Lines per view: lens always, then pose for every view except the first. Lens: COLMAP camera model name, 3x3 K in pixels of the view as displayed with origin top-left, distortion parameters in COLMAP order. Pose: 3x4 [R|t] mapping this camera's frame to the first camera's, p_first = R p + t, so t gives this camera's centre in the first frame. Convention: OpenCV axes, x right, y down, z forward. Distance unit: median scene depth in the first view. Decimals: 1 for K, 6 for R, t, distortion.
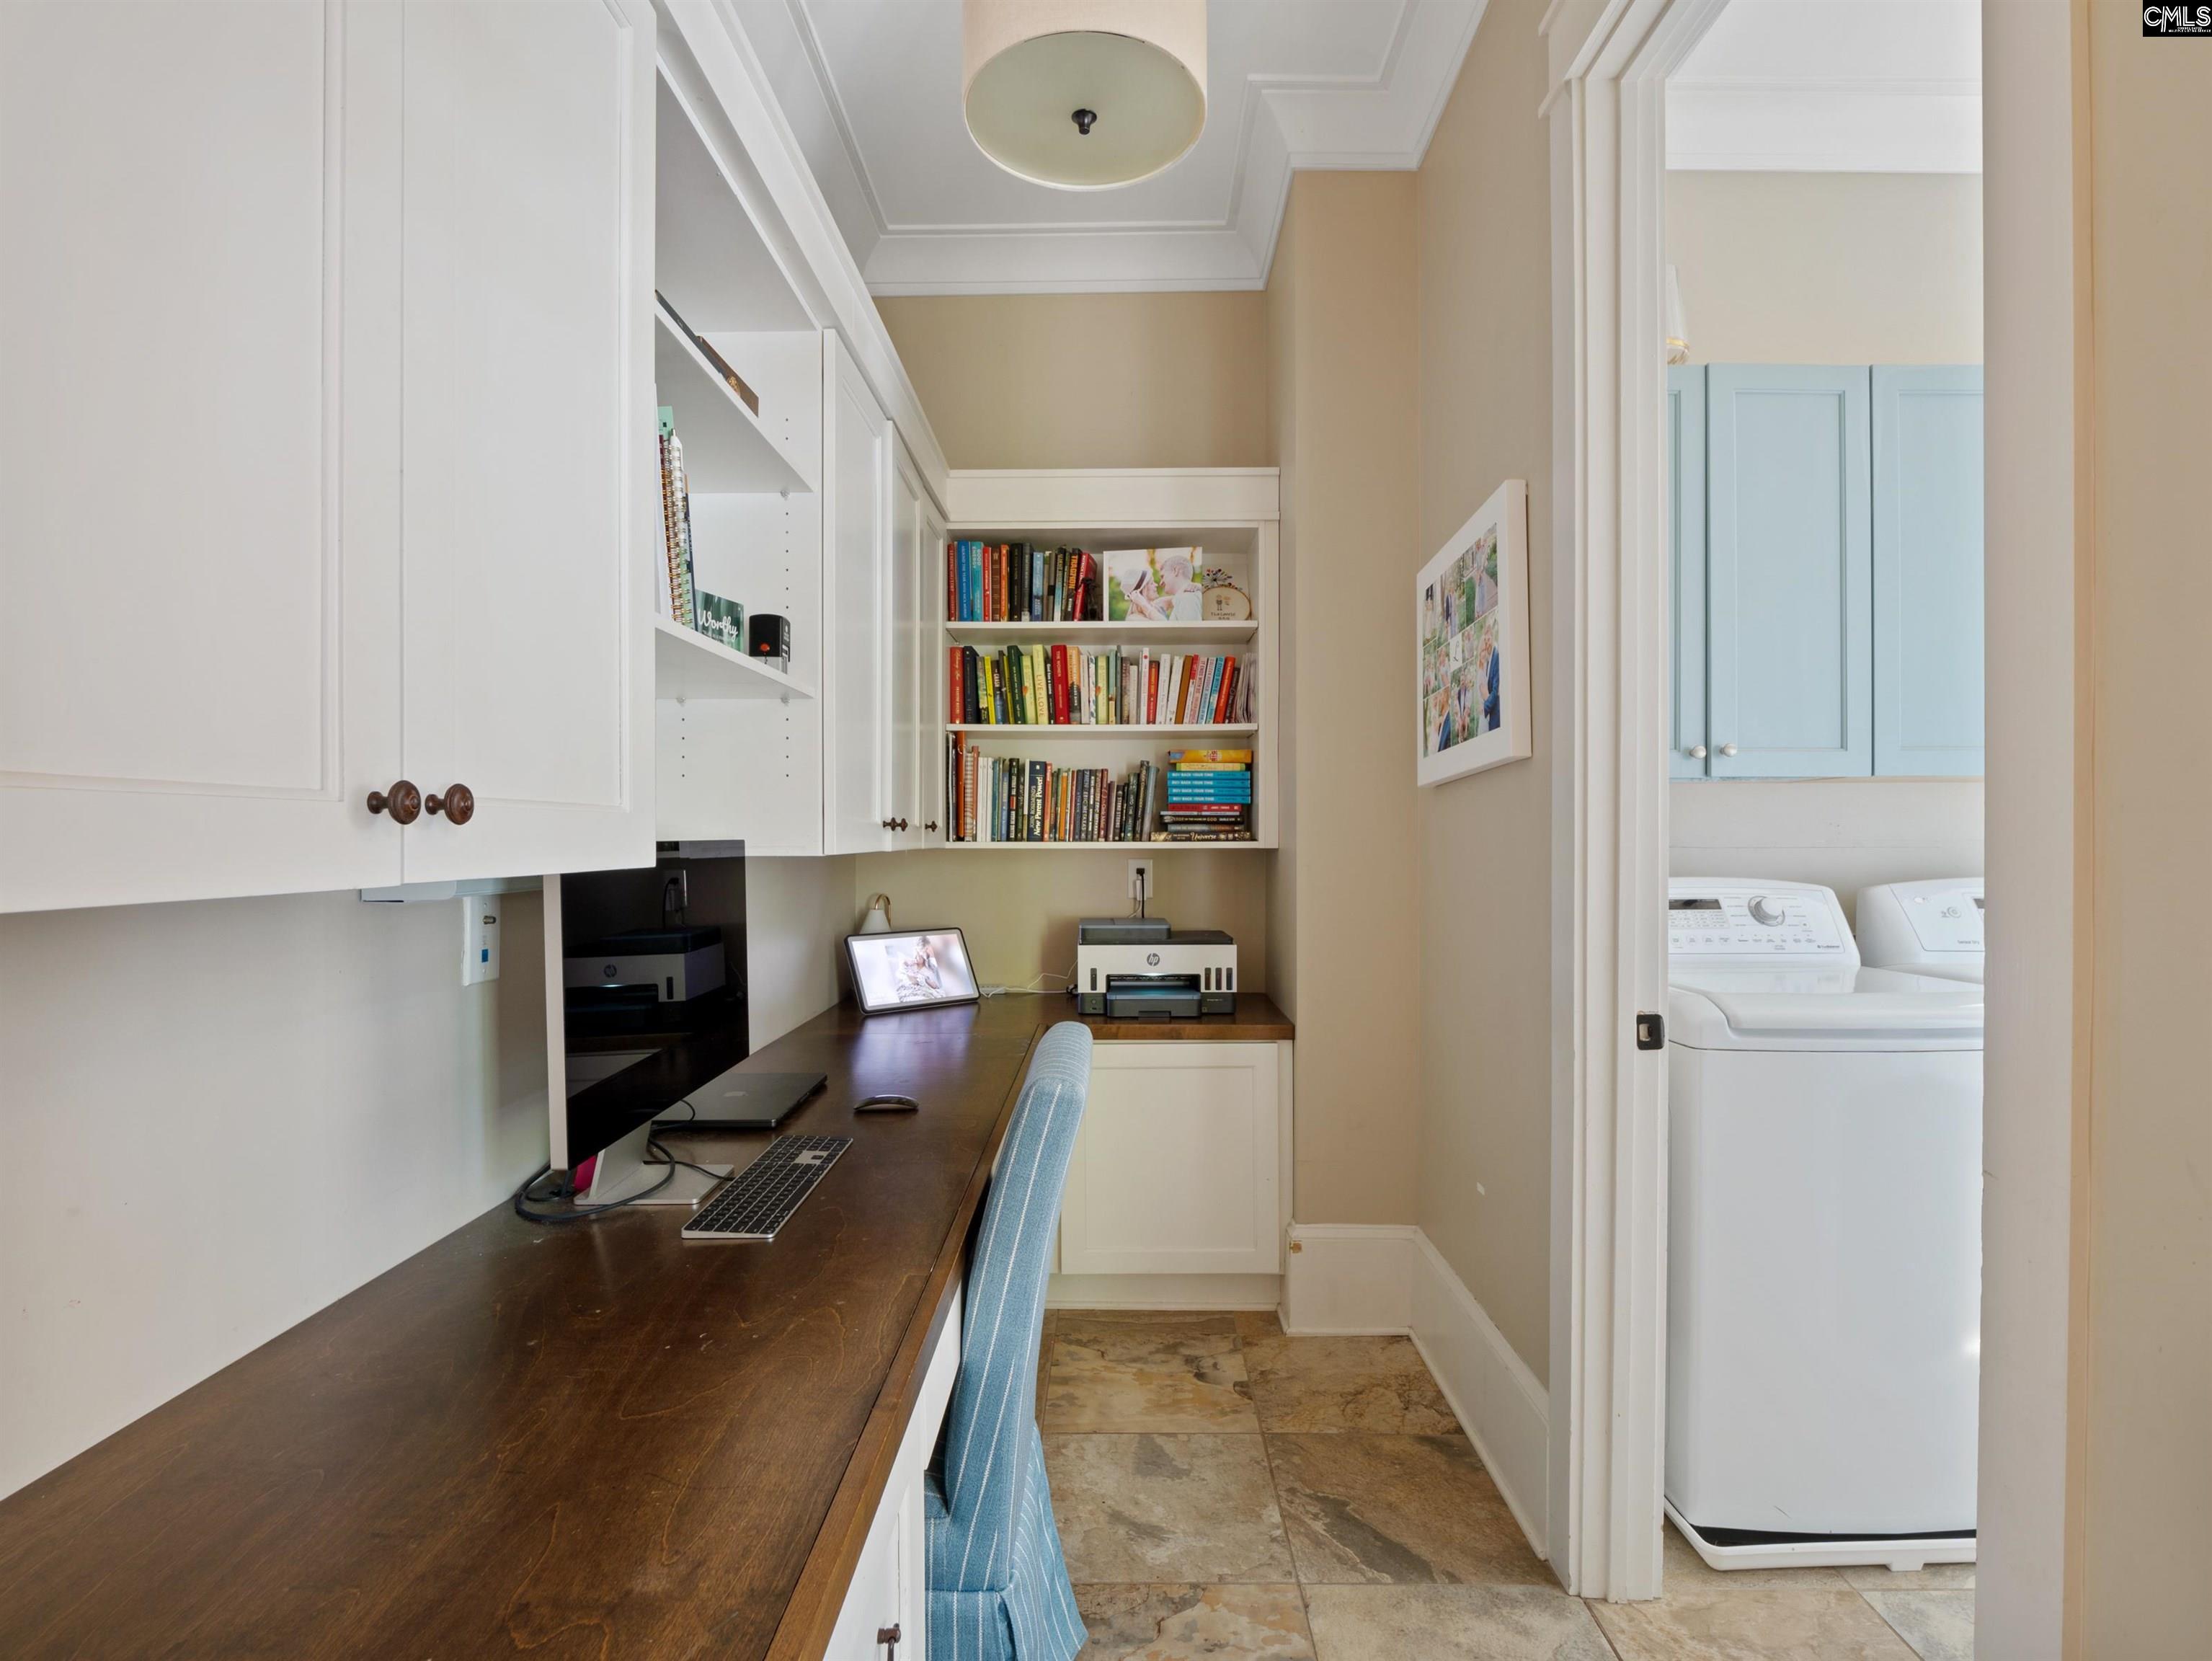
lens RADIAL K [[1083.5, 0, 1112.4], [0, 1083.5, 838.2], [0, 0, 1]] dist [-0.010277, -0.004160]
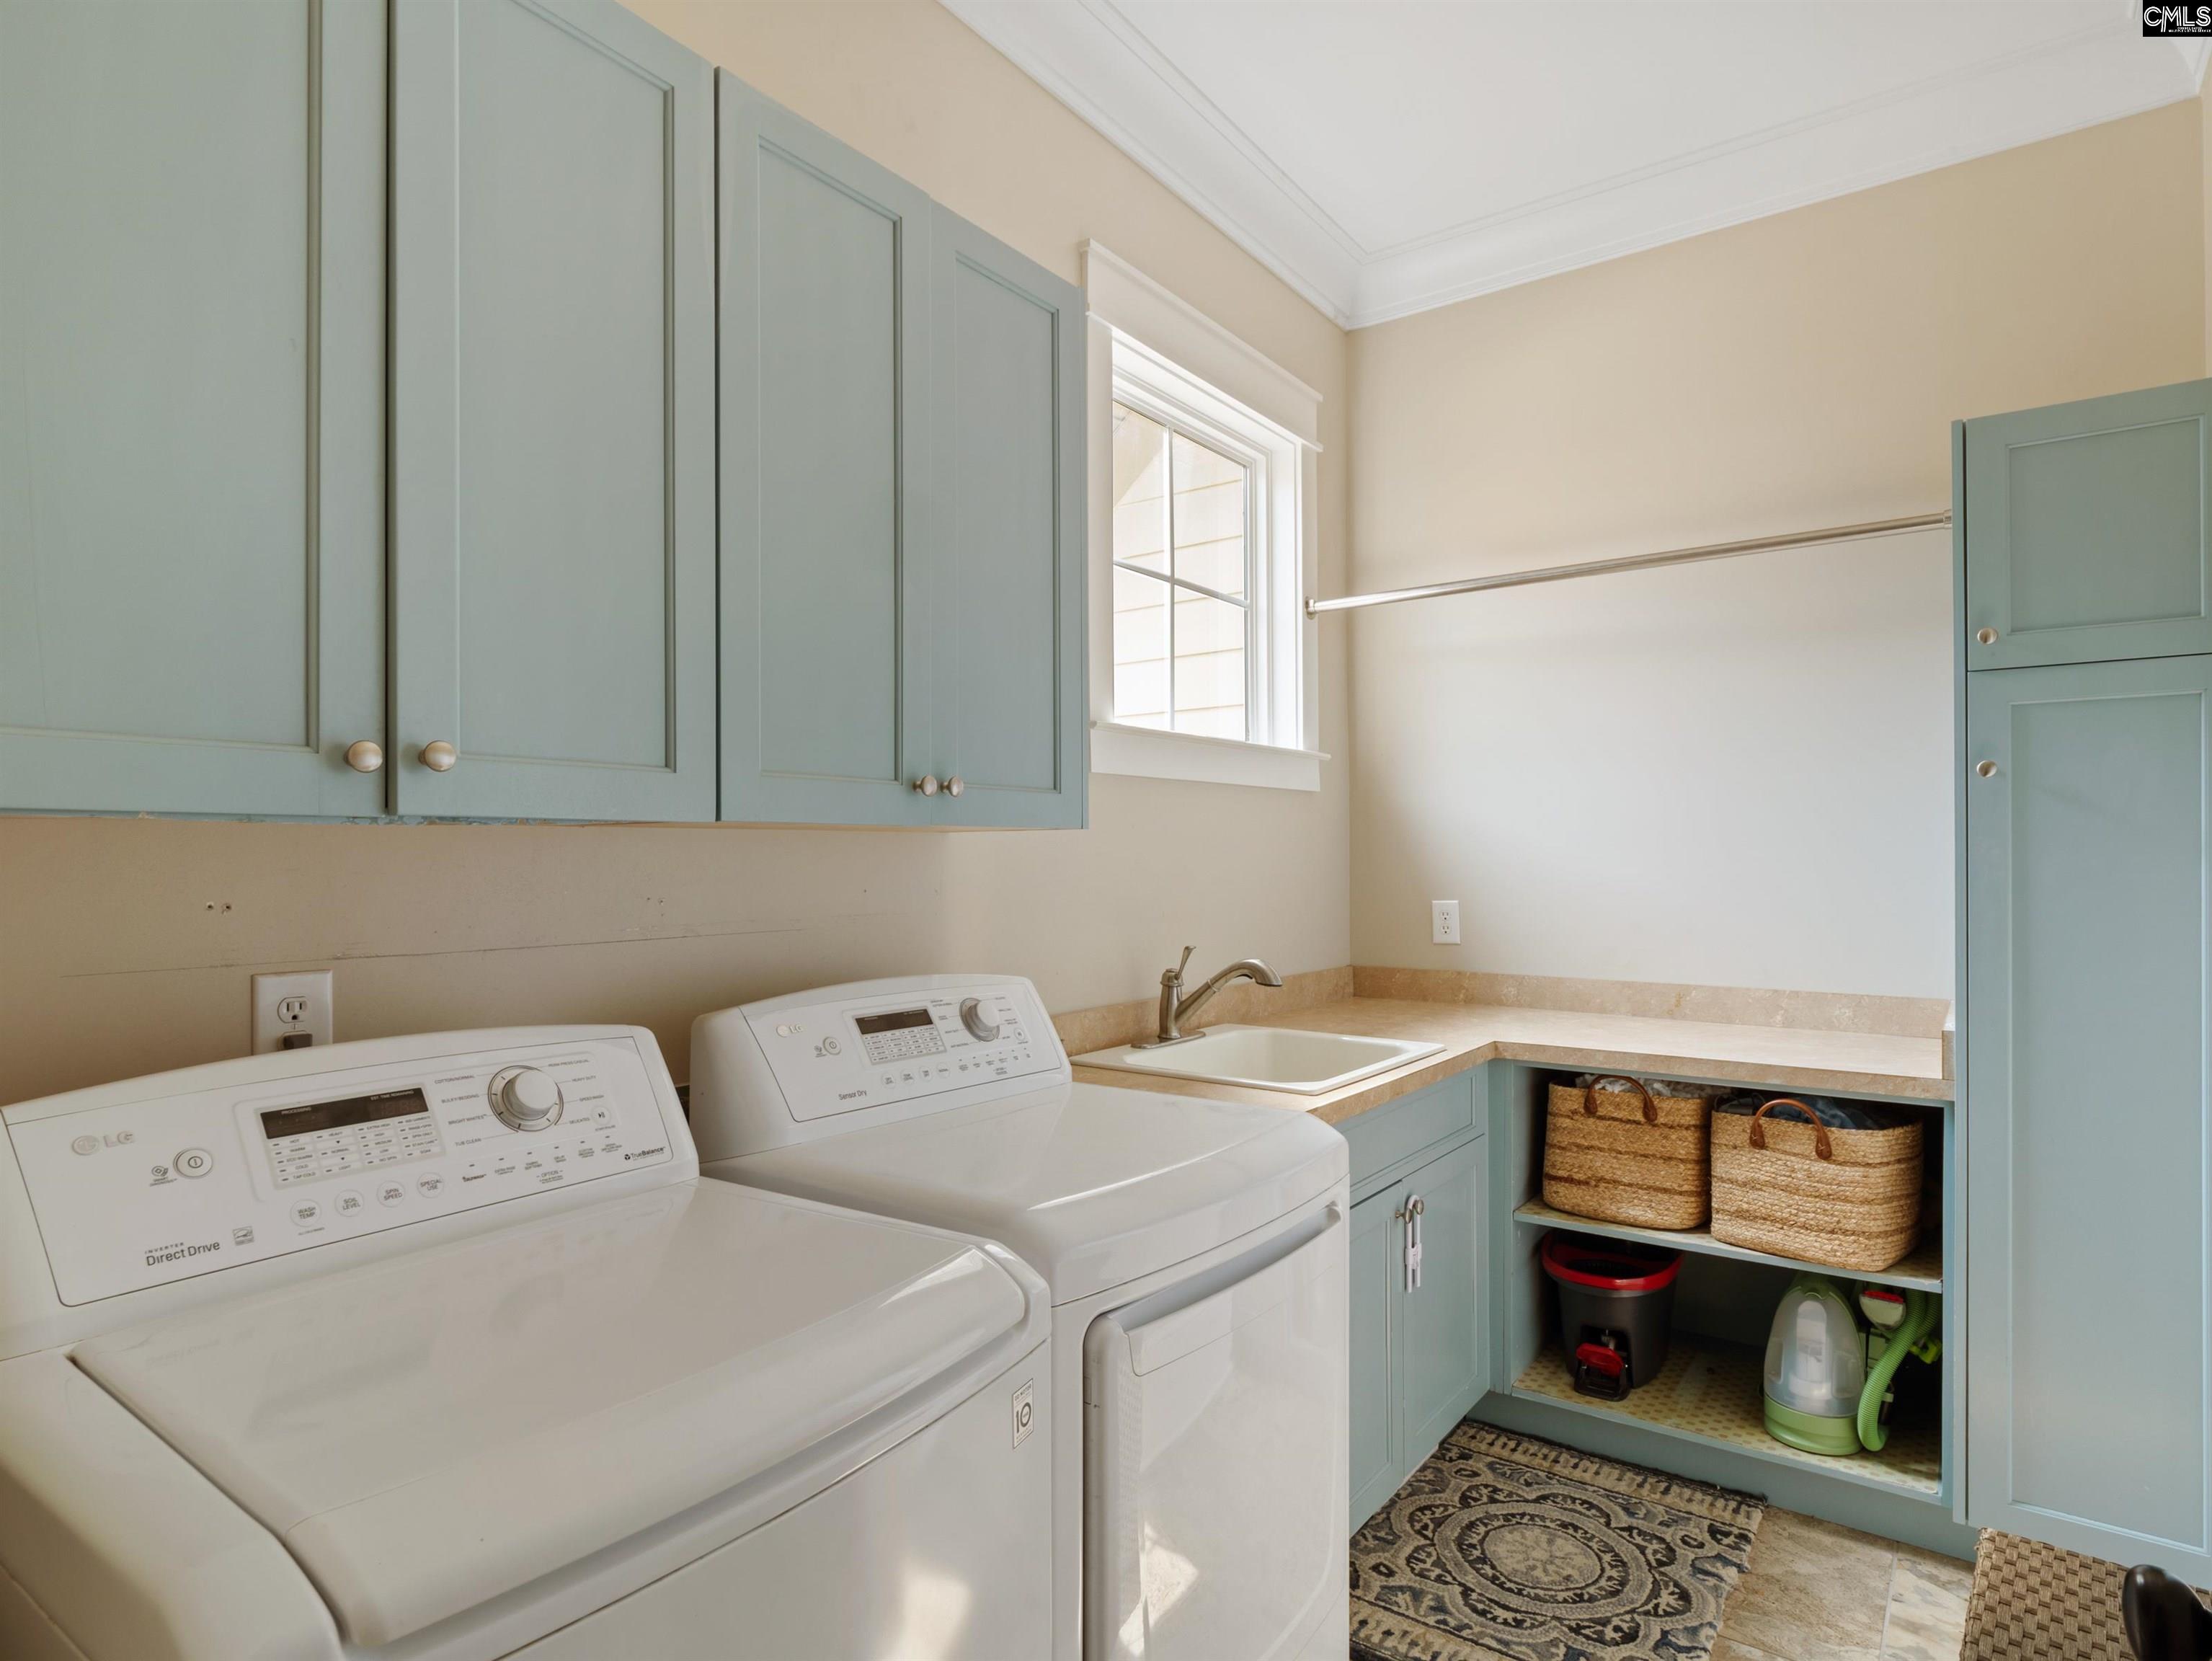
lens RADIAL K [[1174.0, 0, 1113.4], [0, 1174.0, 845.3], [0, 0, 1]] dist [-0.014220, -0.001129]
pose [[0.576382, 0.004604, 0.817167, 0.334437], [0.008299, 0.999900, -0.011487, -0.036636], [-0.817138, 0.013402, 0.576286, 0.490462]]
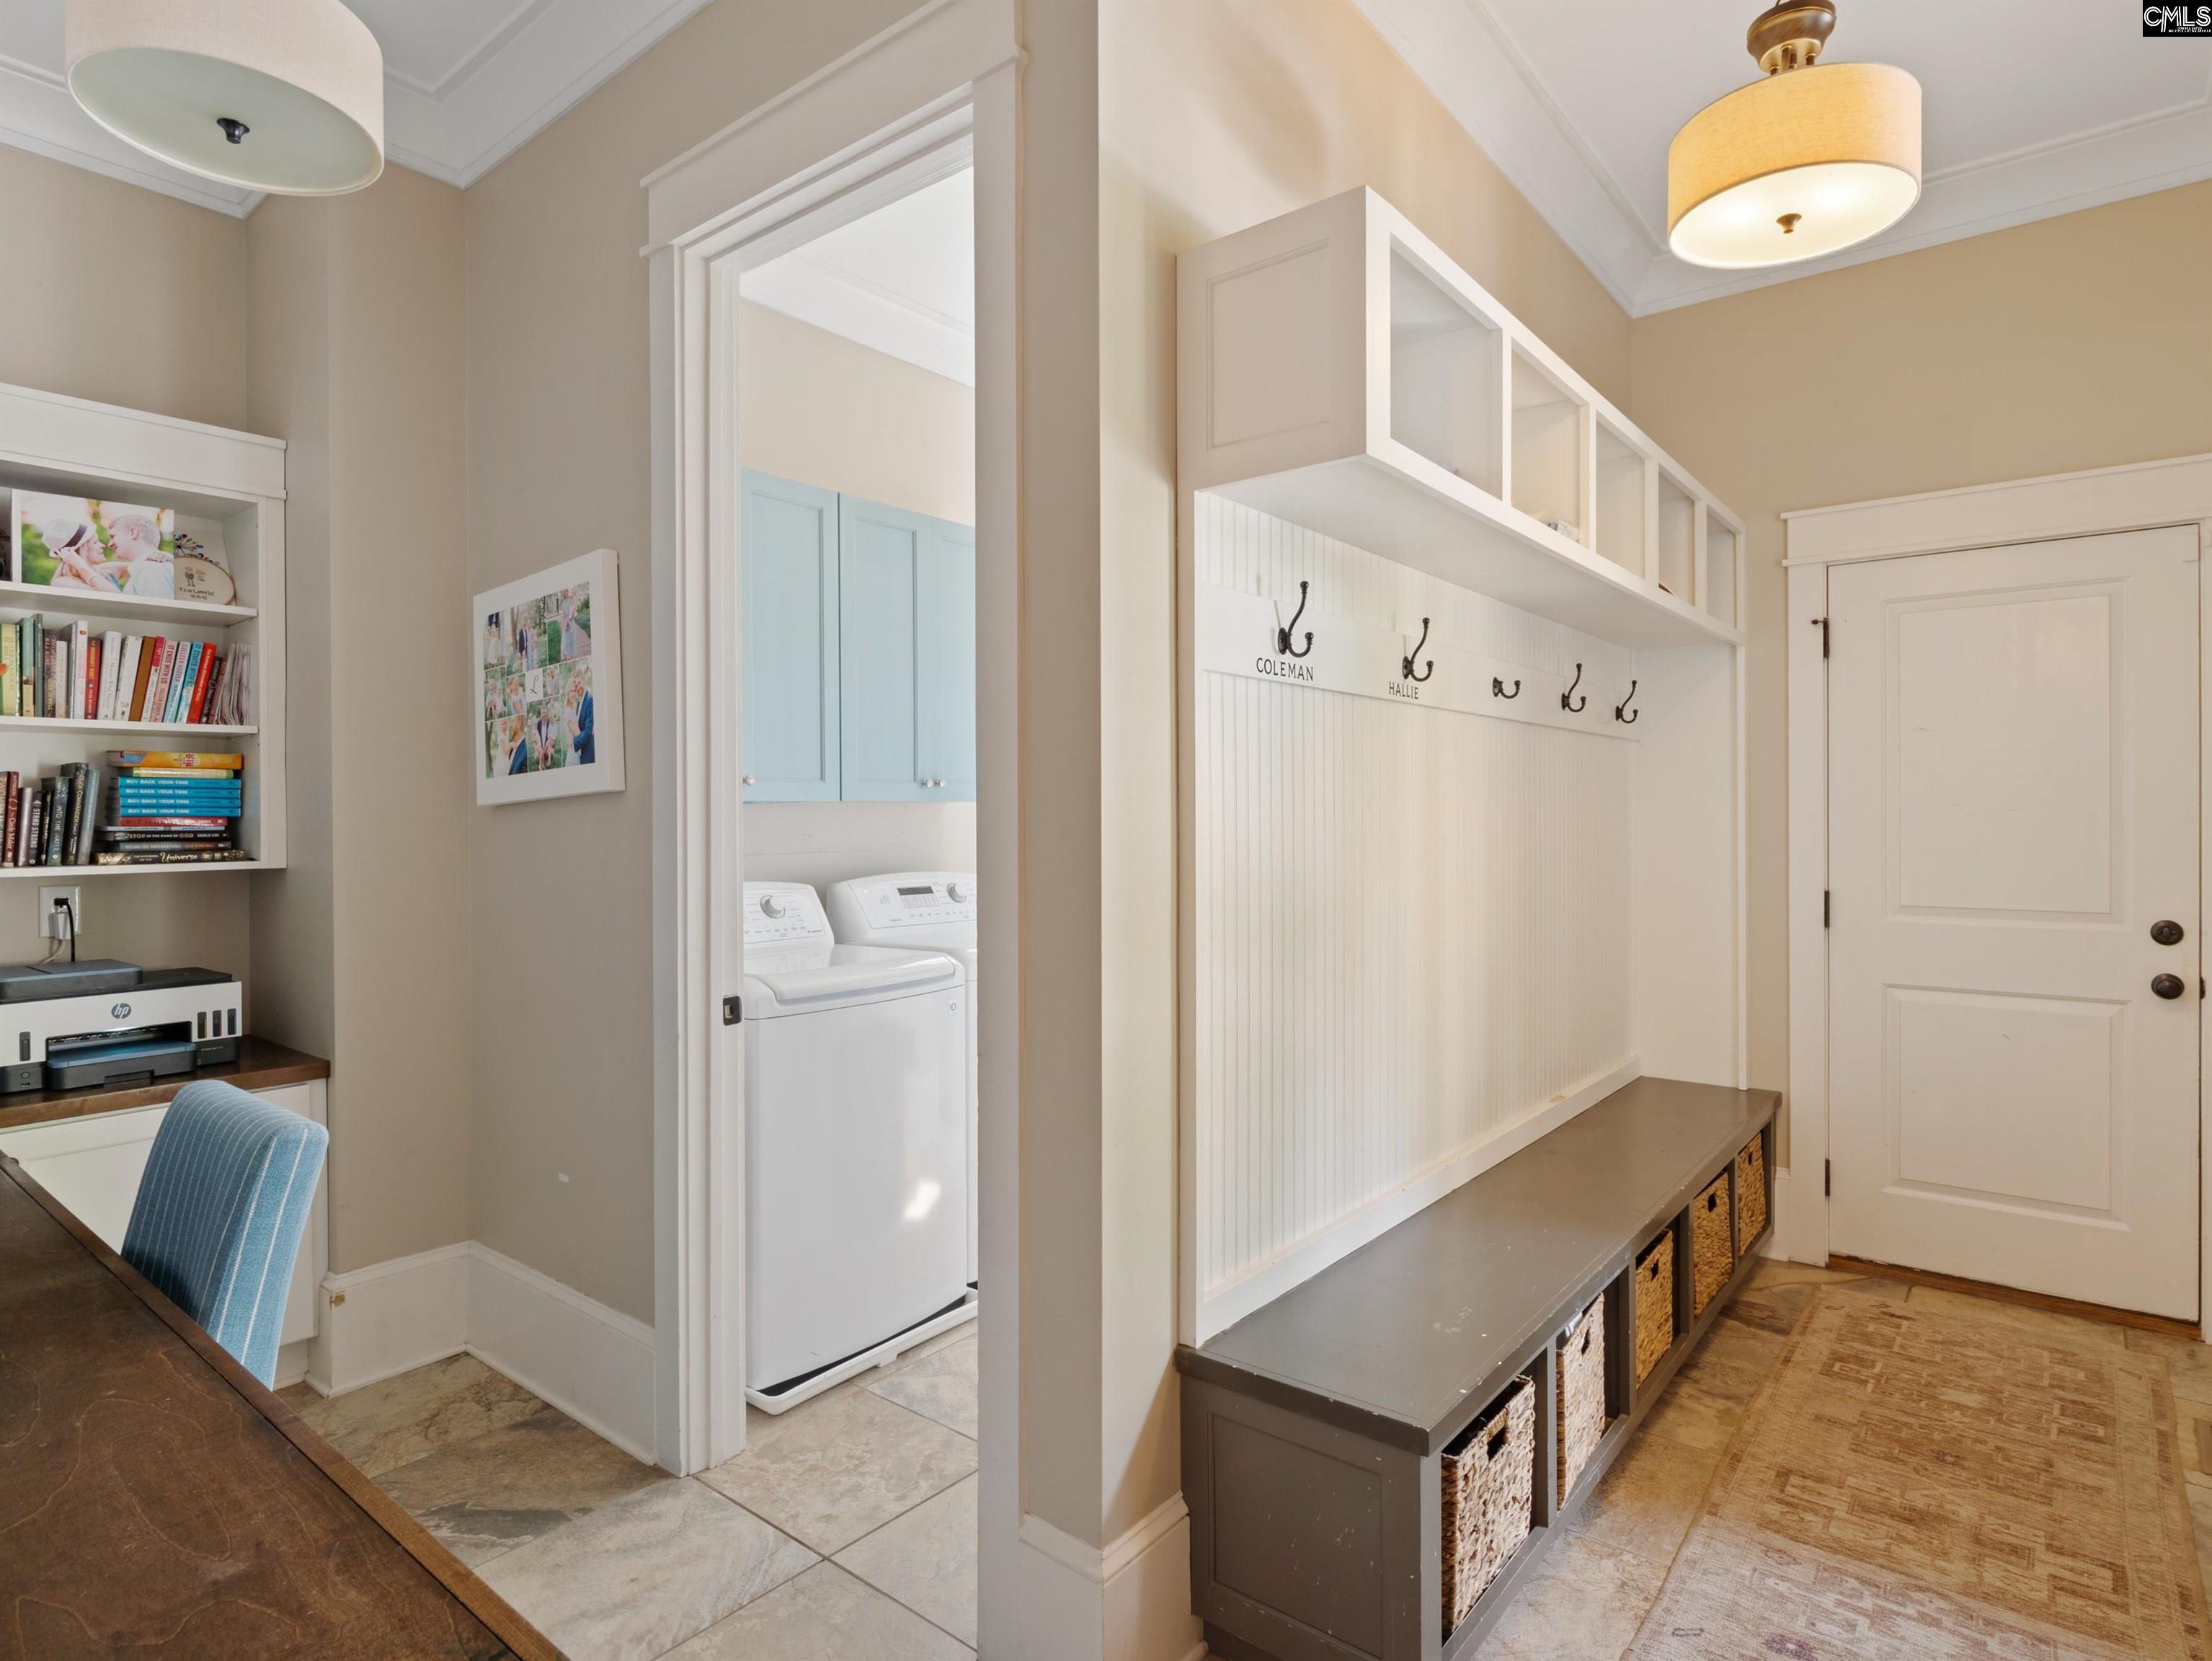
lens RADIAL K [[1174.0, 0, 1101.9], [0, 1174.0, 826.8], [0, 0, 1]] dist [-0.014220, -0.001129]
pose [[0.617631, -0.010979, 0.786391, -0.233903], [0.008025, 0.999938, 0.007657, -0.033493], [-0.786427, 0.001582, 0.617681, -0.150097]]
